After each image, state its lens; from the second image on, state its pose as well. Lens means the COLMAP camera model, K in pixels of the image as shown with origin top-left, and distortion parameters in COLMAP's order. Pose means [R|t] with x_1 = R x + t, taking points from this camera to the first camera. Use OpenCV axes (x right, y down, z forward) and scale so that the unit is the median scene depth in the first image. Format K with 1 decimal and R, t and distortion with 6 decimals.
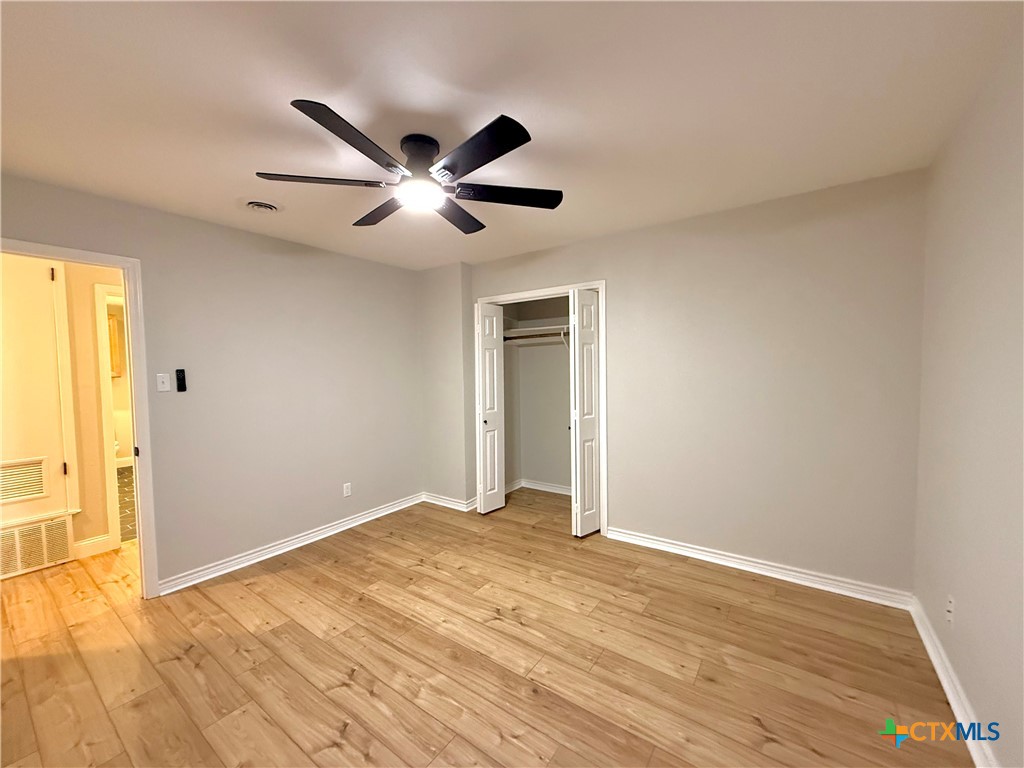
lens RADIAL K [[406.2, 0, 510.9], [0, 406.2, 386.4], [0, 0, 1]] dist [-0.000265, -0.000337]
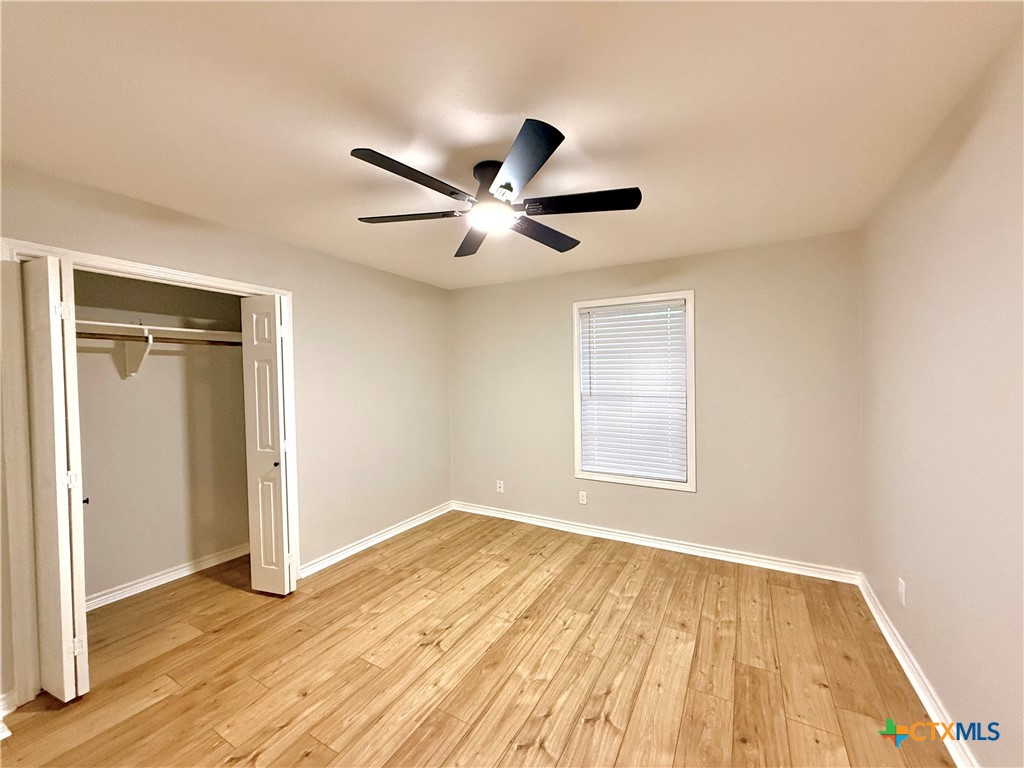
lens RADIAL K [[406.2, 0, 510.9], [0, 406.2, 386.4], [0, 0, 1]] dist [-0.000265, -0.000337]
pose [[-0.106079, 0.001330, 0.994357, -1.149068], [0.061152, 0.998115, 0.005188, -0.044292], [-0.992476, 0.061357, -0.105960, 1.001685]]
